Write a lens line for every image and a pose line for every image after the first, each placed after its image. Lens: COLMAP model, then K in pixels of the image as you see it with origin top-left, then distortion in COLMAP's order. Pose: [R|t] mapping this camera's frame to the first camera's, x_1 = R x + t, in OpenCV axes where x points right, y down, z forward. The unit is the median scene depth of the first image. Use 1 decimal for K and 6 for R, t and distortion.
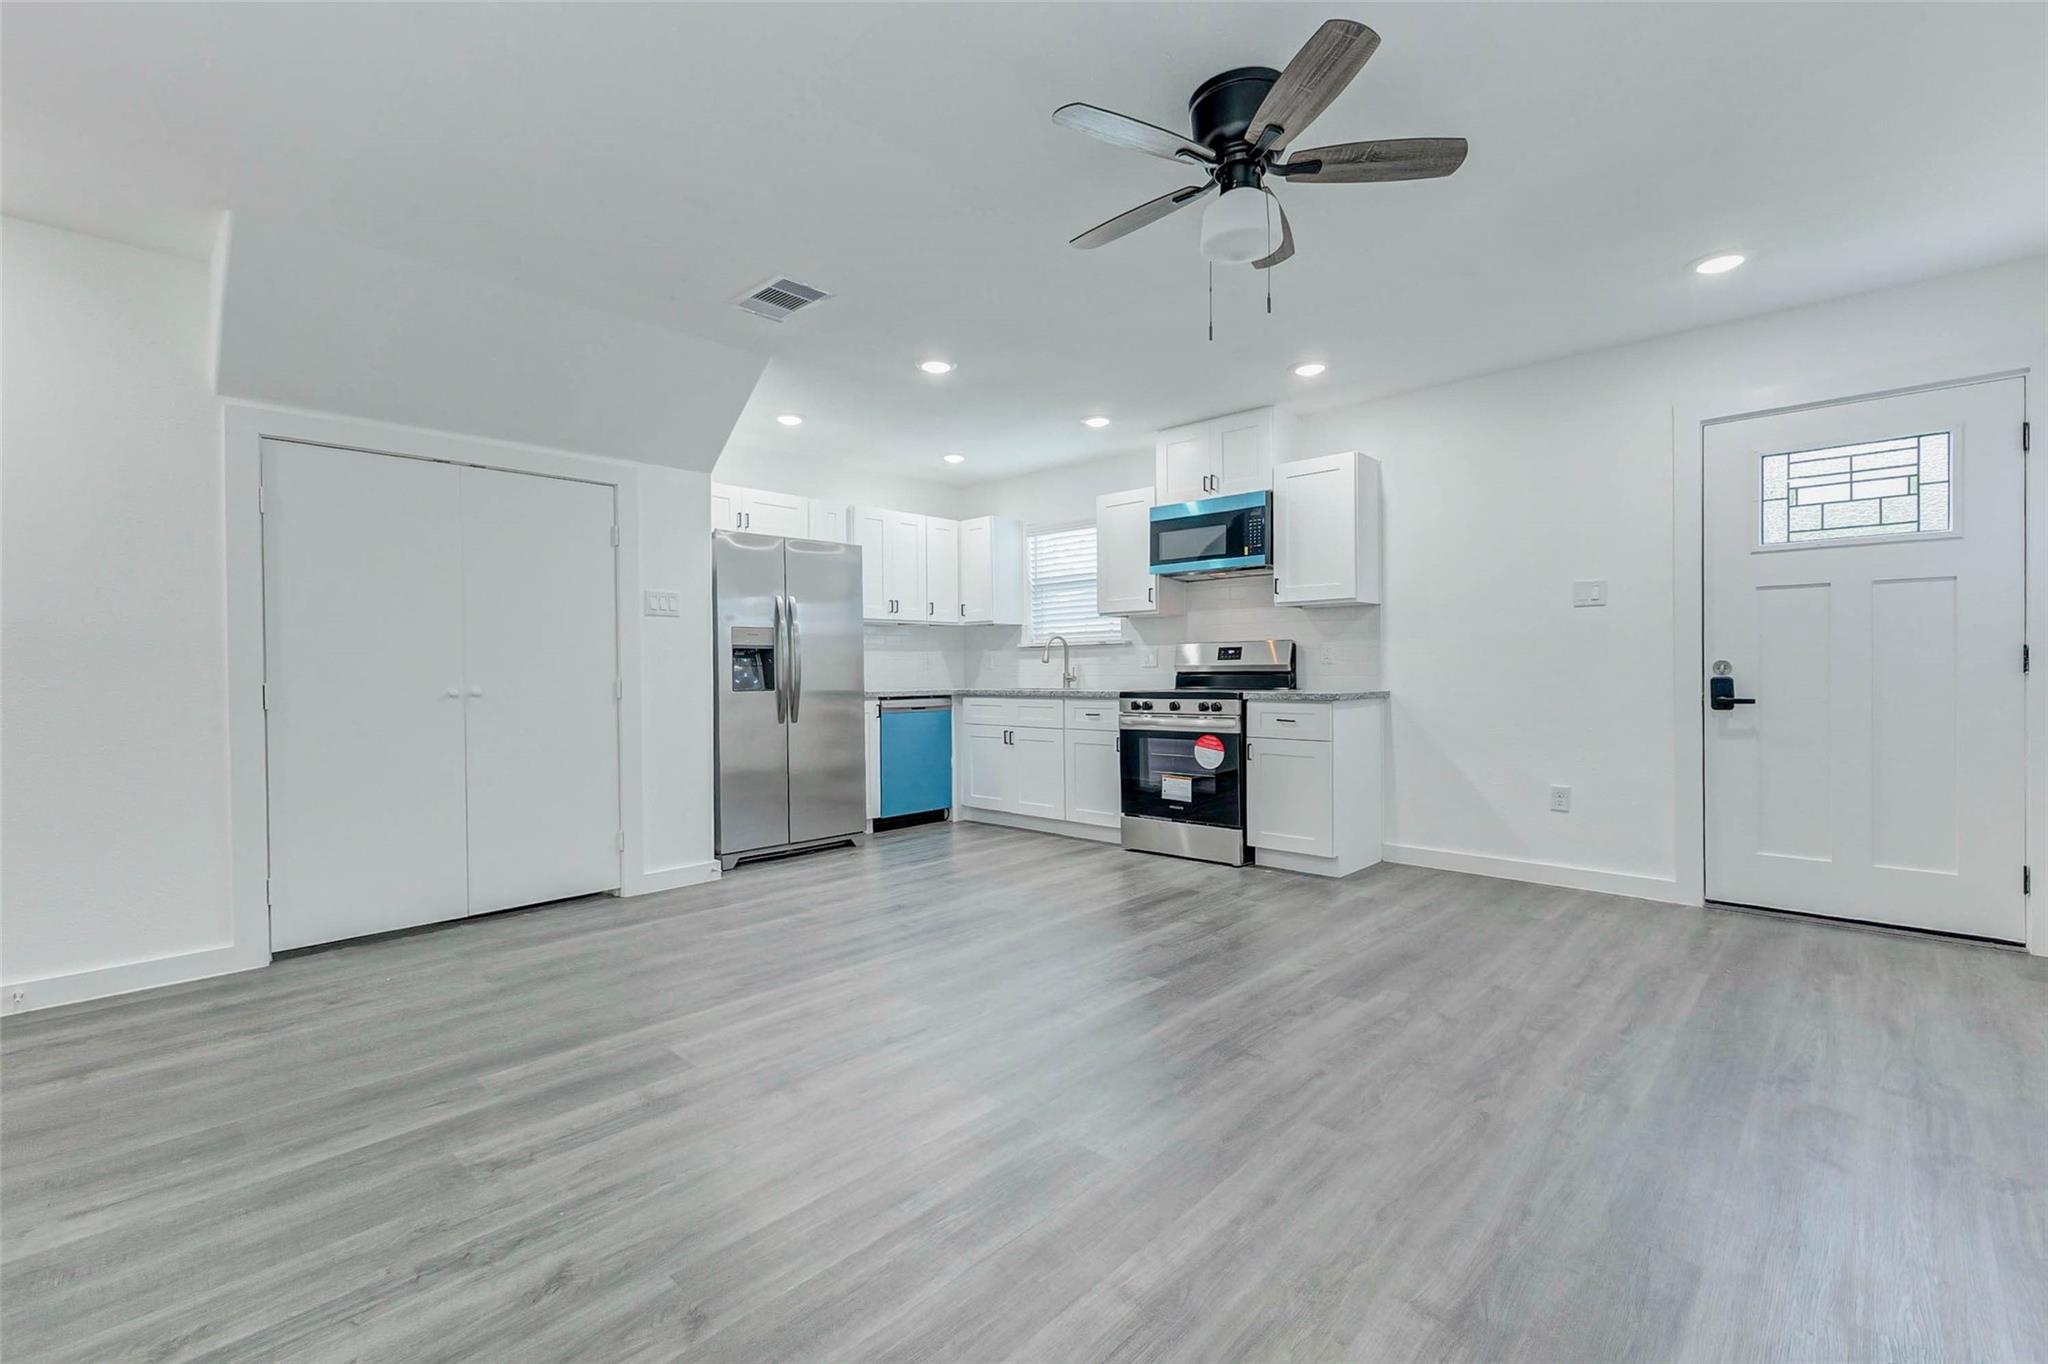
lens RADIAL K [[902.8, 0, 1036.1], [0, 902.8, 670.3], [0, 0, 1]] dist [0.006412, -0.000521]
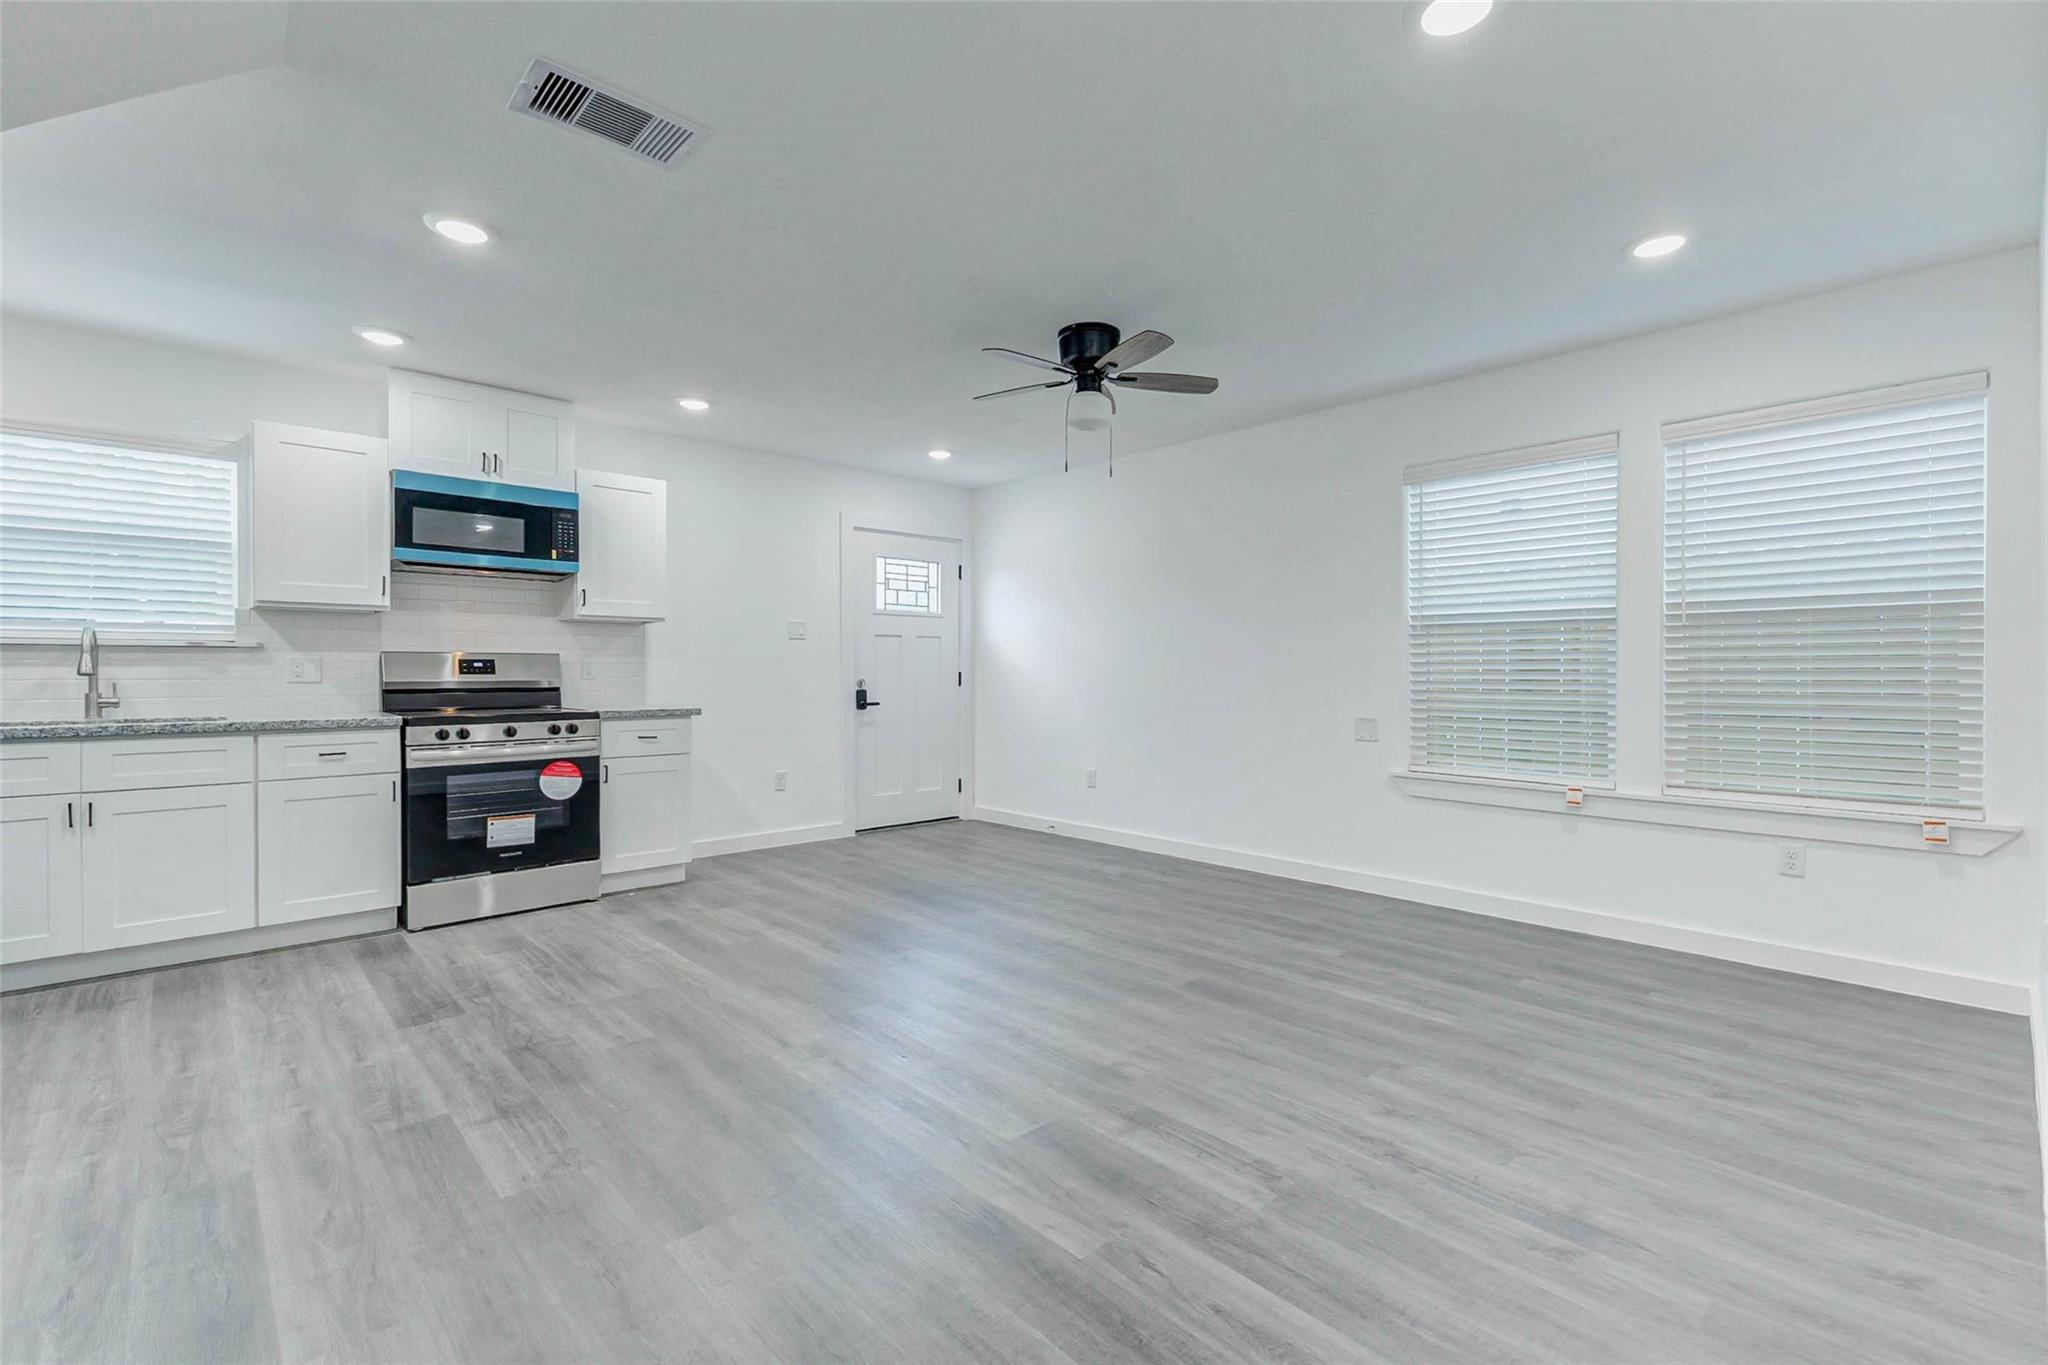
lens RADIAL K [[902.8, 0, 1036.1], [0, 902.8, 670.8], [0, 0, 1]] dist [0.006412, -0.000521]
pose [[0.059364, 0.008623, 0.998199, -0.663563], [-0.001873, 0.999962, -0.008527, -0.009862], [-0.998235, -0.001364, 0.059378, 0.485758]]
